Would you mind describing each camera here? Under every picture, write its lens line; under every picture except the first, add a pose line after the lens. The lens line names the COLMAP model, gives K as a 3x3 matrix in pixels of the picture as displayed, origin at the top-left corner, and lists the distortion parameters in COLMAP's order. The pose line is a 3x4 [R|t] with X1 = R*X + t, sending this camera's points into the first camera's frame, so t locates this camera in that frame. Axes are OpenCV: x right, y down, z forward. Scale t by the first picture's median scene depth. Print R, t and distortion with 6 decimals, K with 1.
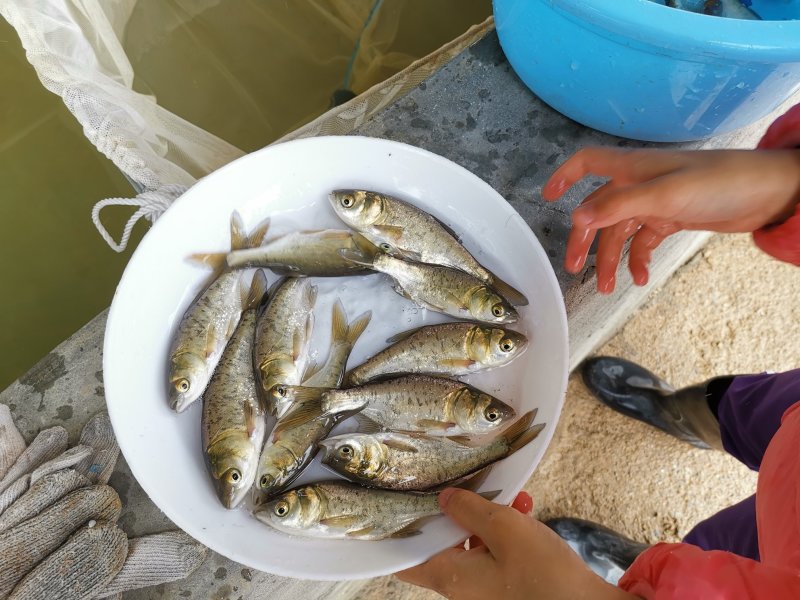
lens RADIAL K [[650.2, 0, 400.1], [0, 650.2, 299.3], [0, 0, 1]] dist [0.022187, -0.056916]
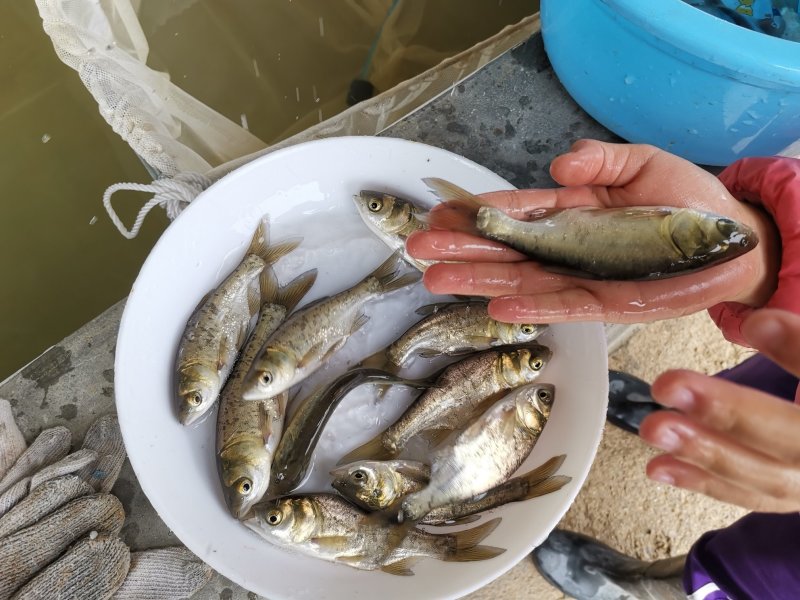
lens RADIAL K [[650.2, 0, 399.2], [0, 650.2, 300.8], [0, 0, 1]] dist [0.022187, -0.056916]
pose [[0.997820, 0.065244, 0.009894, -0.046291], [-0.065403, 0.997718, 0.016756, -0.028199], [-0.008778, -0.017367, 0.999811, 0.043945]]
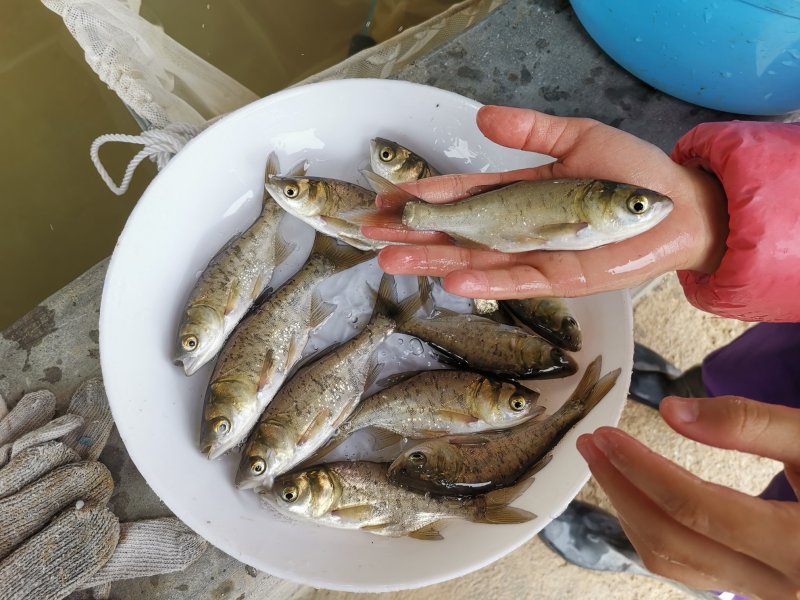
lens RADIAL K [[650.2, 0, 398.2], [0, 650.2, 304.8], [0, 0, 1]] dist [0.022187, -0.056916]
pose [[0.997581, 0.068605, 0.011232, -0.052133], [-0.069223, 0.995170, 0.069602, -0.012170], [-0.006403, -0.070211, 0.997512, 0.099504]]
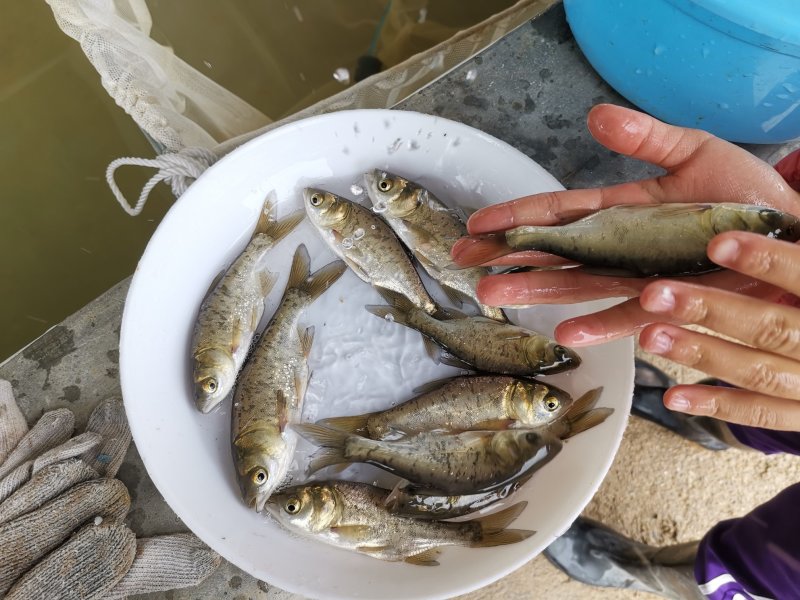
lens RADIAL K [[650.2, 0, 400.0], [0, 650.2, 304.0], [0, 0, 1]] dist [0.022187, -0.056916]
pose [[0.997315, 0.072743, 0.008411, -0.059891], [-0.073070, 0.996117, 0.049106, -0.024517], [-0.004806, -0.049588, 0.998758, 0.075145]]
